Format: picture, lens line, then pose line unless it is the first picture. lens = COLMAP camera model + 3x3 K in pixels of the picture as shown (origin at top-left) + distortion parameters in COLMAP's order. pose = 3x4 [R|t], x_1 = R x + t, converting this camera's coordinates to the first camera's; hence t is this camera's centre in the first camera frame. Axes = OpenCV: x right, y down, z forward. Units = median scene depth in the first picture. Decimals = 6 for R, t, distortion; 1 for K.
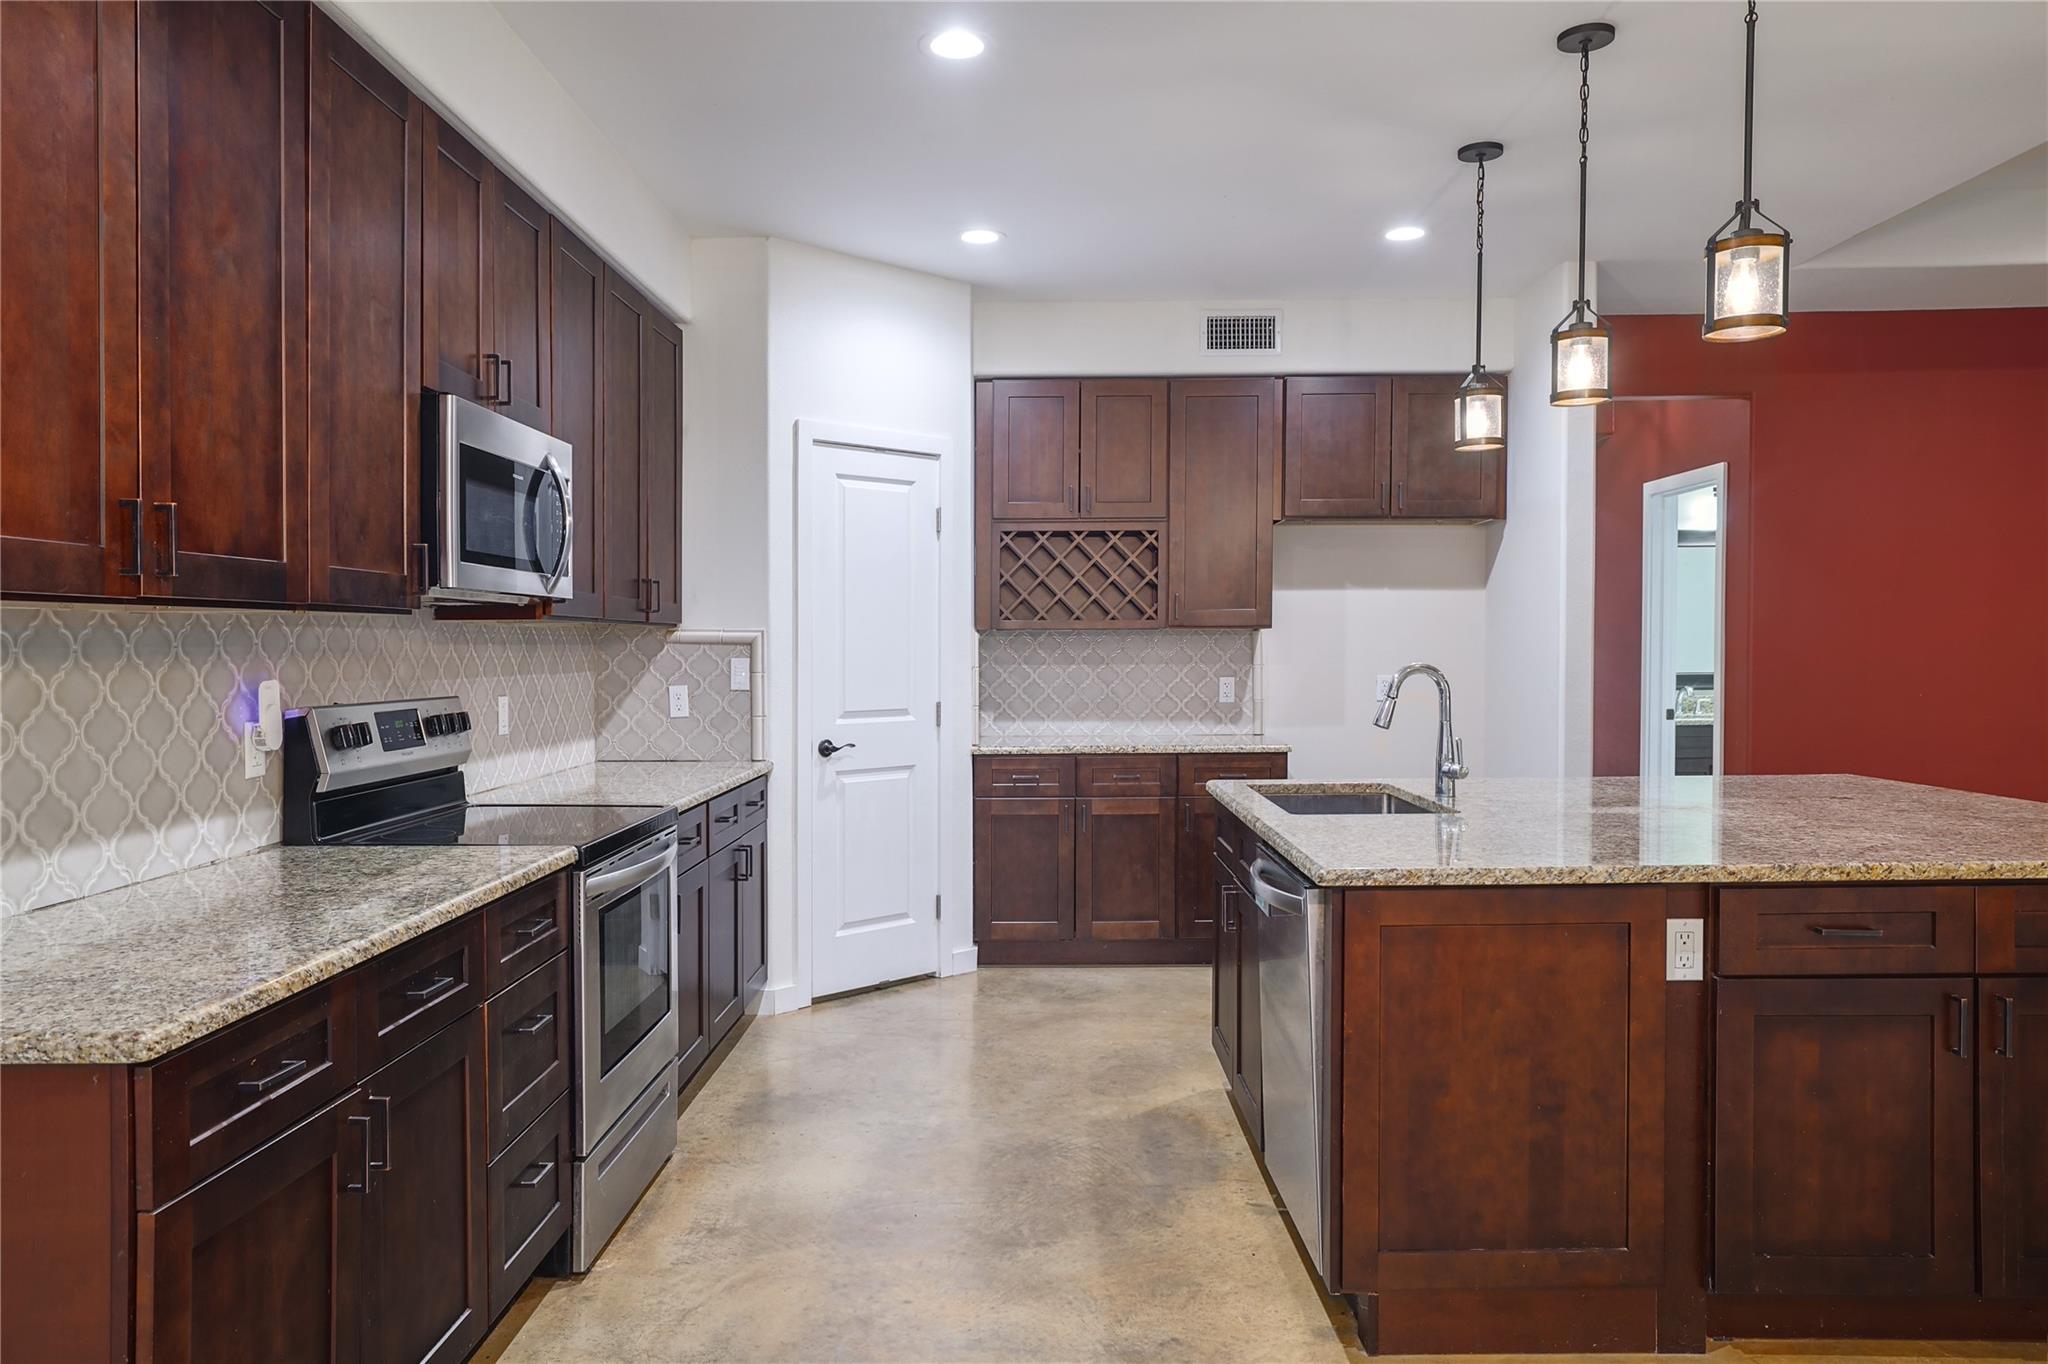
lens RADIAL K [[1427.6, 0, 1039.3], [0, 1427.6, 645.4], [0, 0, 1]] dist [0.019536, 0.008800]
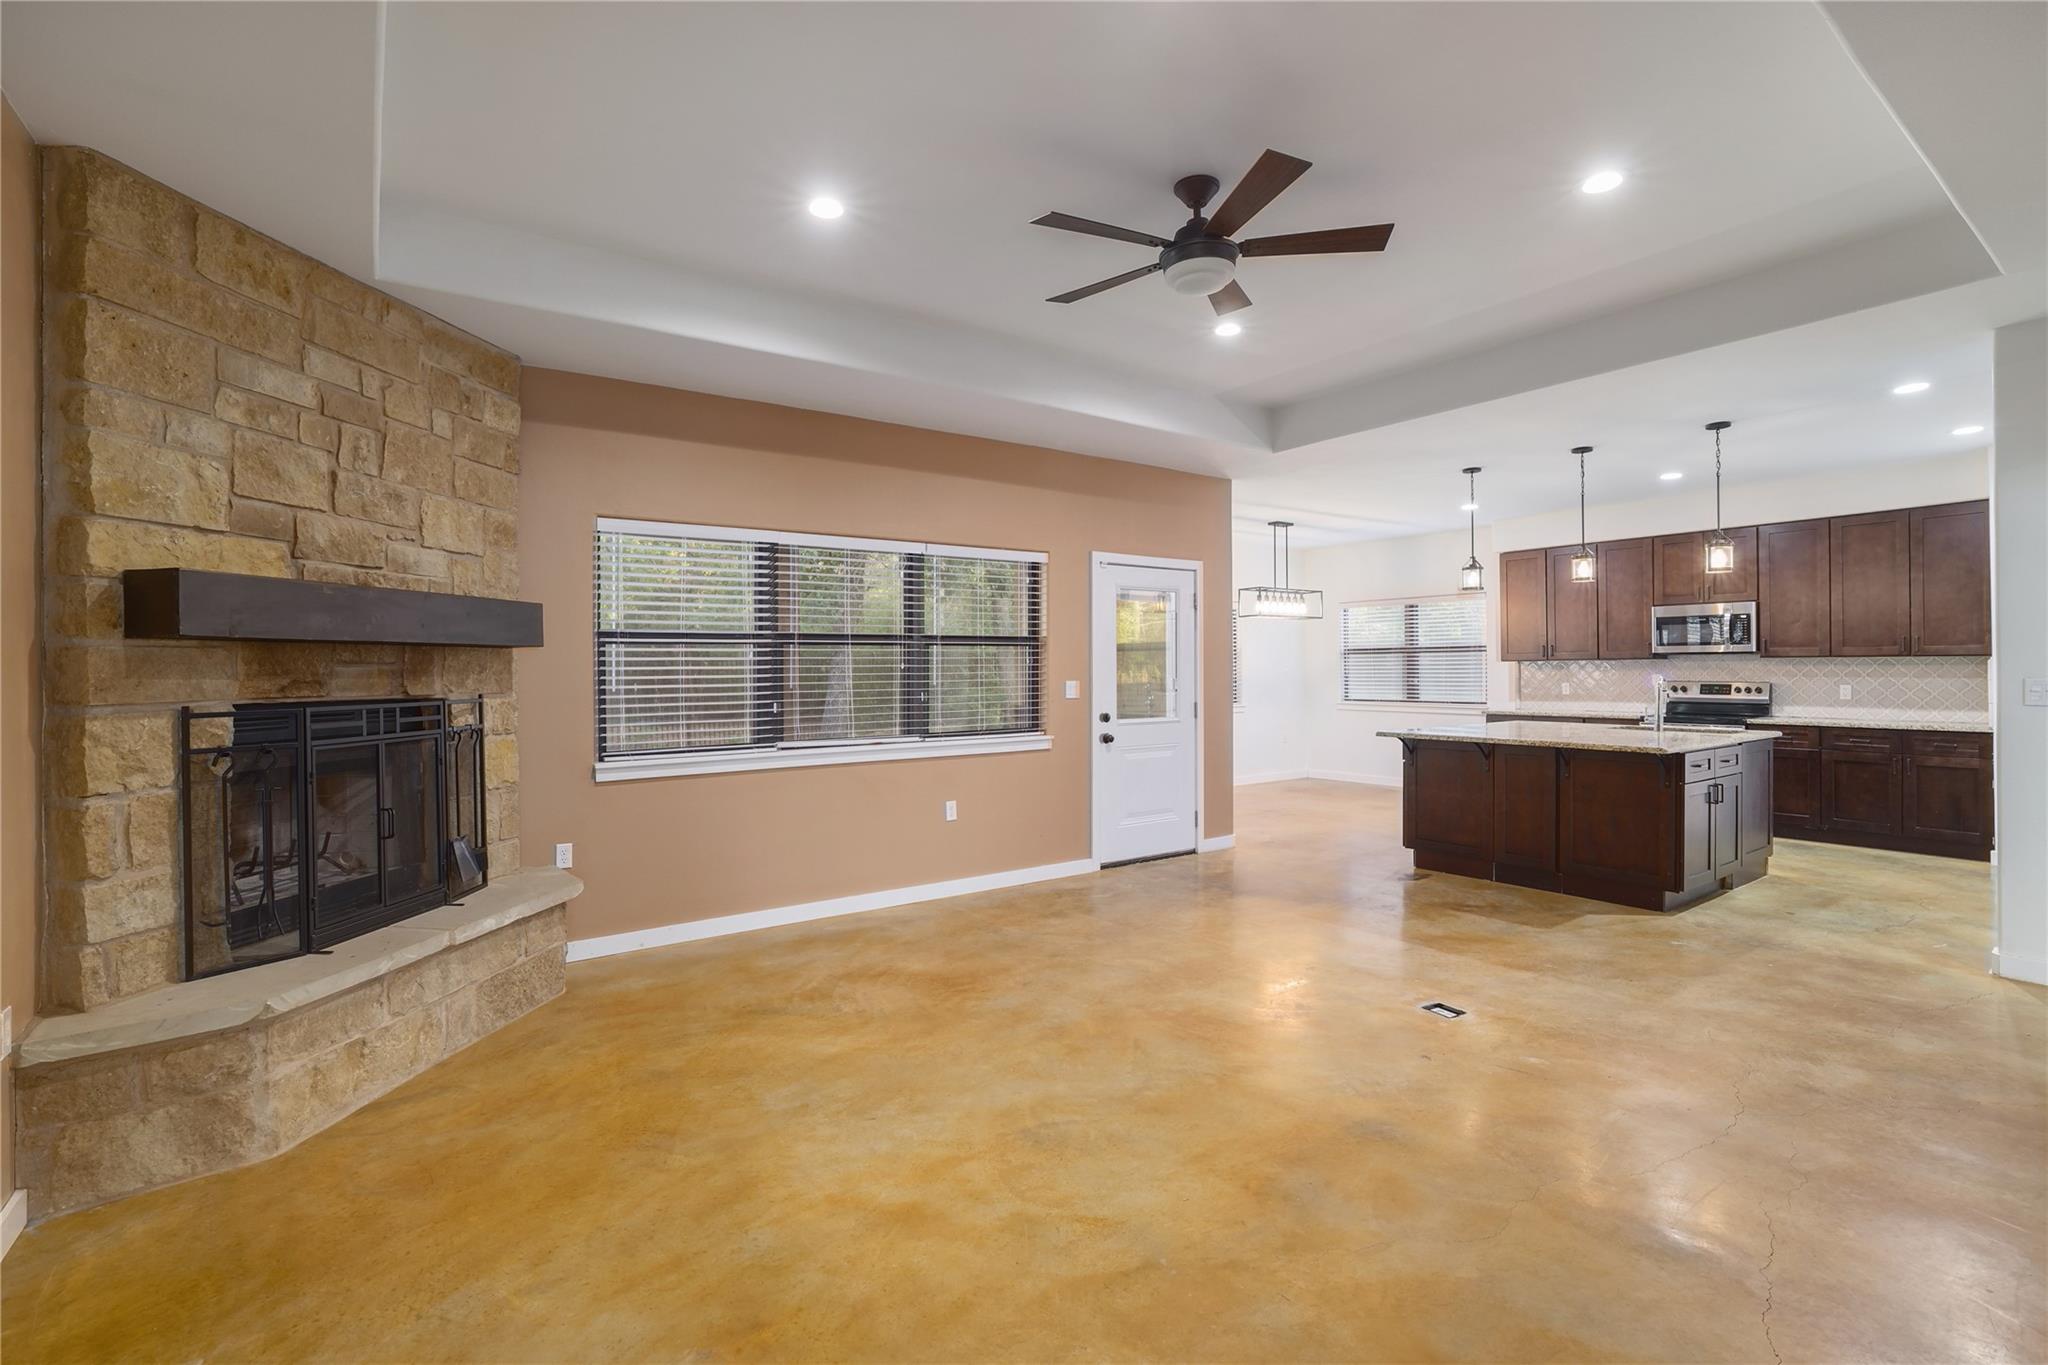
lens RADIAL K [[915.0, 0, 1038.4], [0, 915.0, 687.6], [0, 0, 1]] dist [-0.018744, 0.004847]
pose [[-0.807058, 0.020863, -0.590104, 1.461713], [0.009762, 0.999710, 0.021993, -0.008698], [0.590392, 0.011989, -0.807028, 1.170260]]
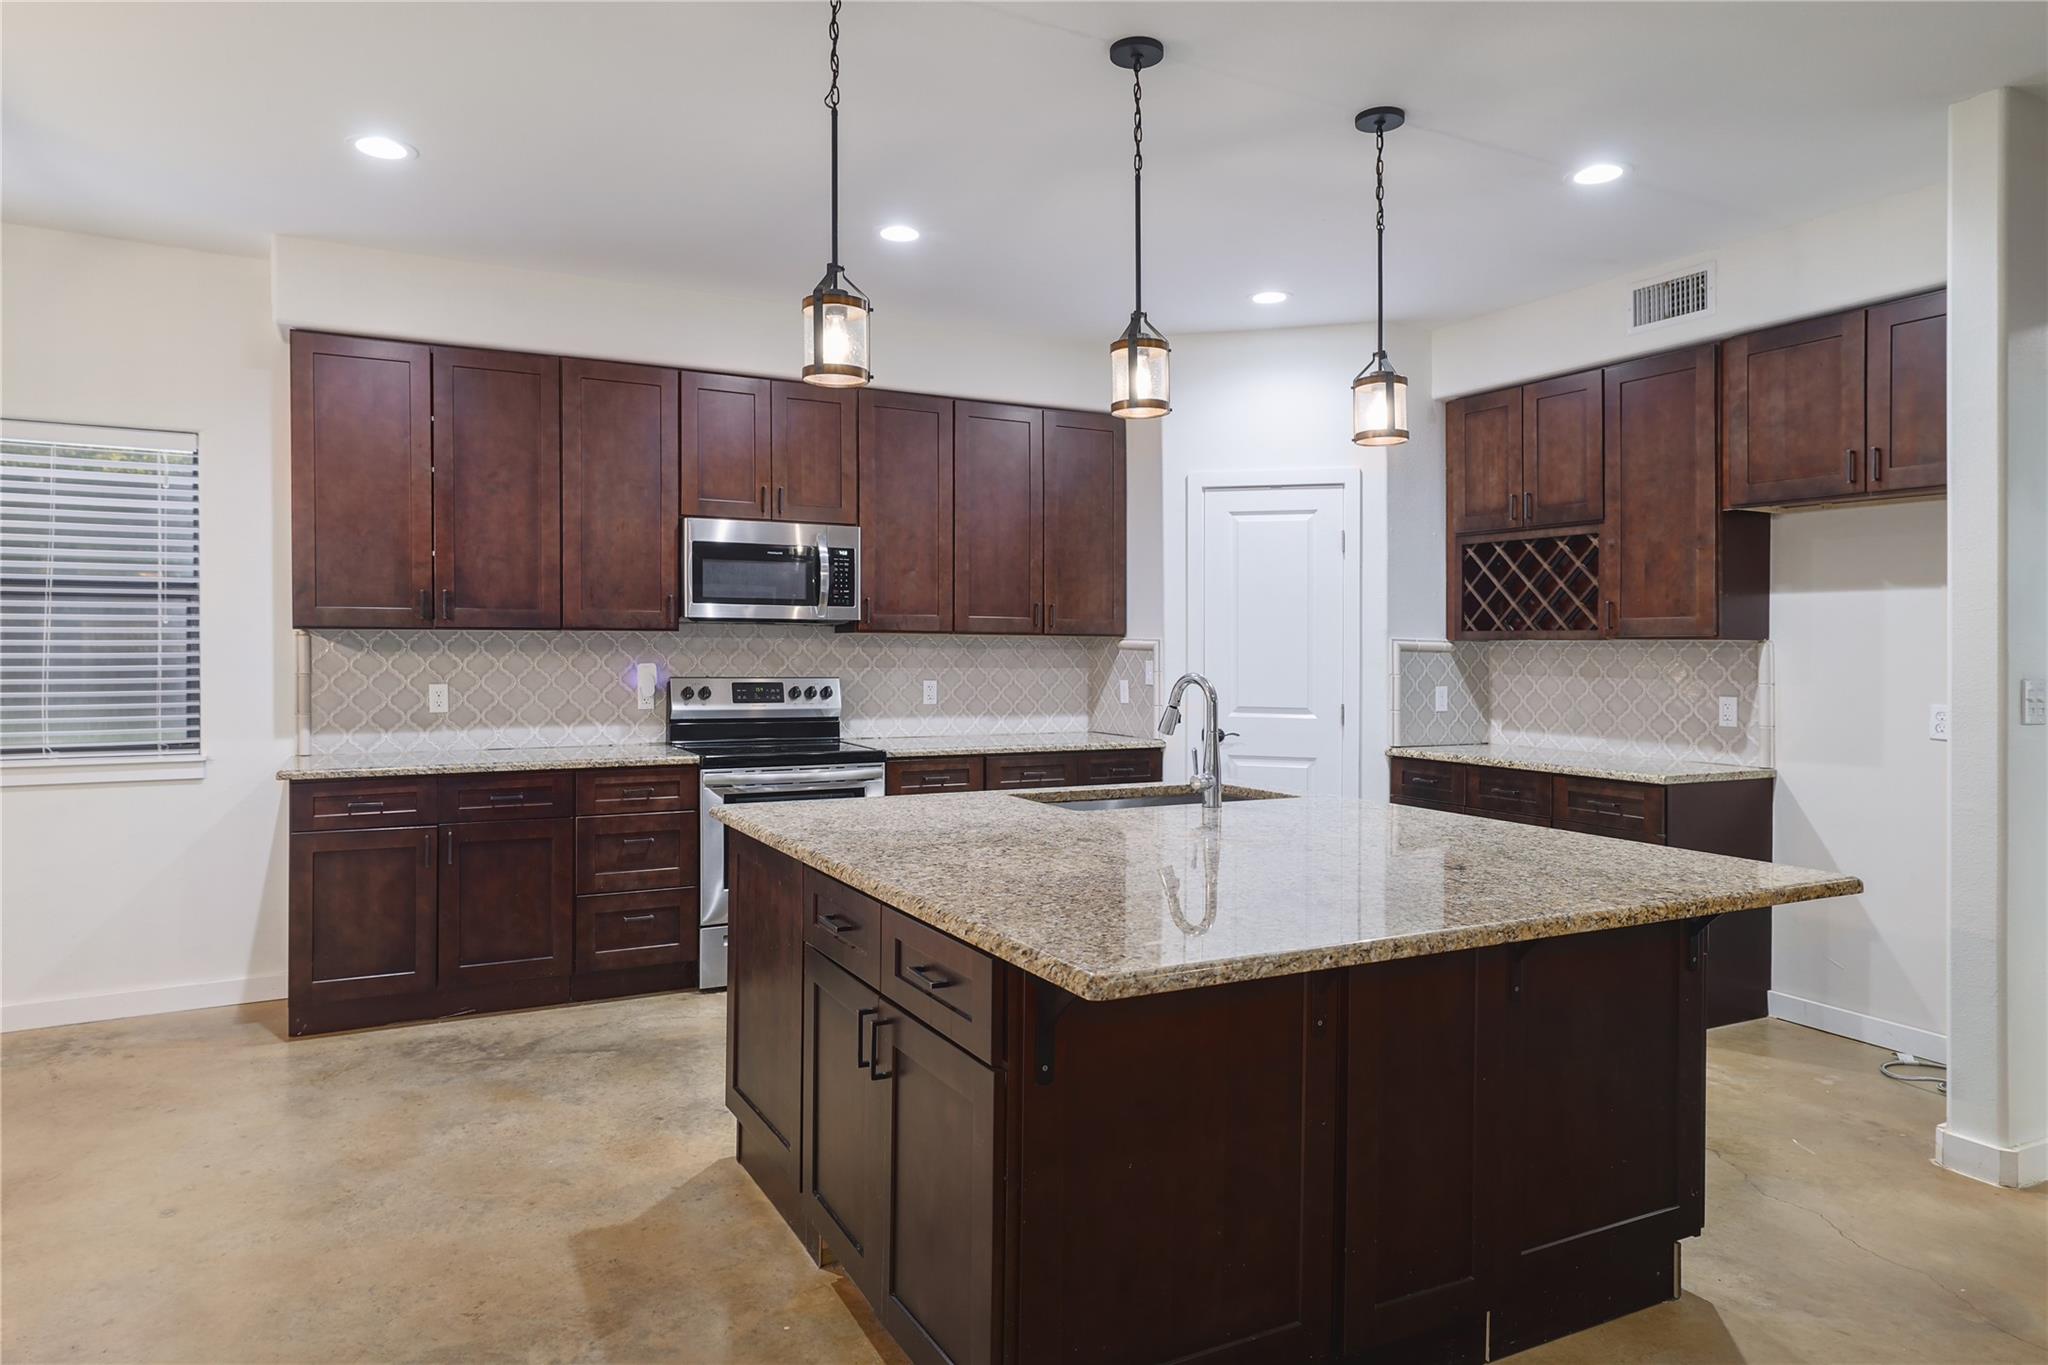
lens RADIAL K [[1225.8, 0, 1000.2], [0, 1225.8, 635.4], [0, 0, 1]] dist [-0.016315, 0.002468]
pose [[0.464857, -0.000456, -0.885386, 0.701710], [-0.010890, 0.999921, -0.006233, -0.005945], [0.885319, 0.012540, 0.464815, 0.341366]]
